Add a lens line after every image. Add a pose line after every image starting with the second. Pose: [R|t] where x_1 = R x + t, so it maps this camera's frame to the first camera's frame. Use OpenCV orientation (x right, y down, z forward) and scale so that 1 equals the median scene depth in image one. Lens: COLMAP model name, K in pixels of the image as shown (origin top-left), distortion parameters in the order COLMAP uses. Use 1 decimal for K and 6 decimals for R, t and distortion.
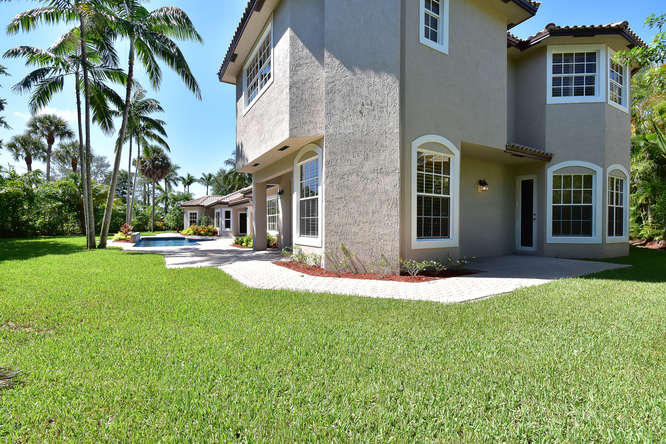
lens RADIAL K [[307.9, 0, 333.7], [0, 307.9, 230.9], [0, 0, 1]] dist [-0.000066, -0.012130]
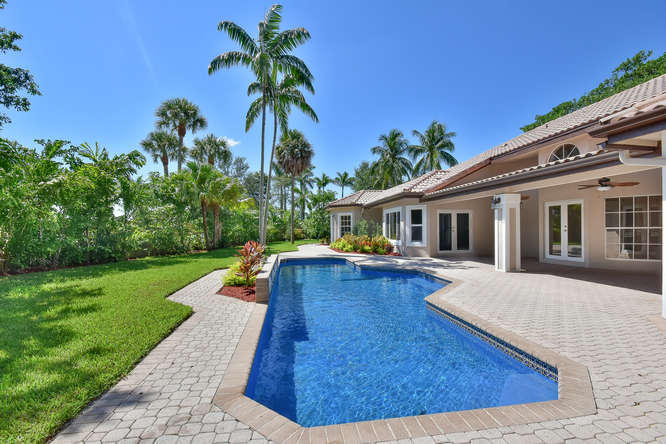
lens RADIAL K [[310.1, 0, 331.9], [0, 310.1, 224.4], [0, 0, 1]] dist [-0.020341, -0.000156]
pose [[0.926321, -0.018334, -0.376290, -0.337640], [0.006721, 0.999460, -0.032151, -0.027739], [0.376676, 0.027253, 0.925944, 0.530359]]
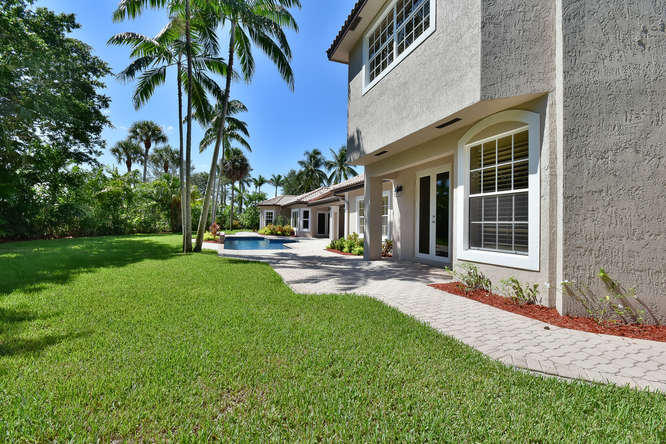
lens RADIAL K [[301.4, 0, 334.2], [0, 301.4, 218.2], [0, 0, 1]] dist [-0.017562, -0.000467]
pose [[0.983898, 0.010698, -0.178412, -0.107719], [-0.018019, 0.999058, -0.039466, -0.007236], [0.177822, 0.042046, 0.983164, 0.105996]]
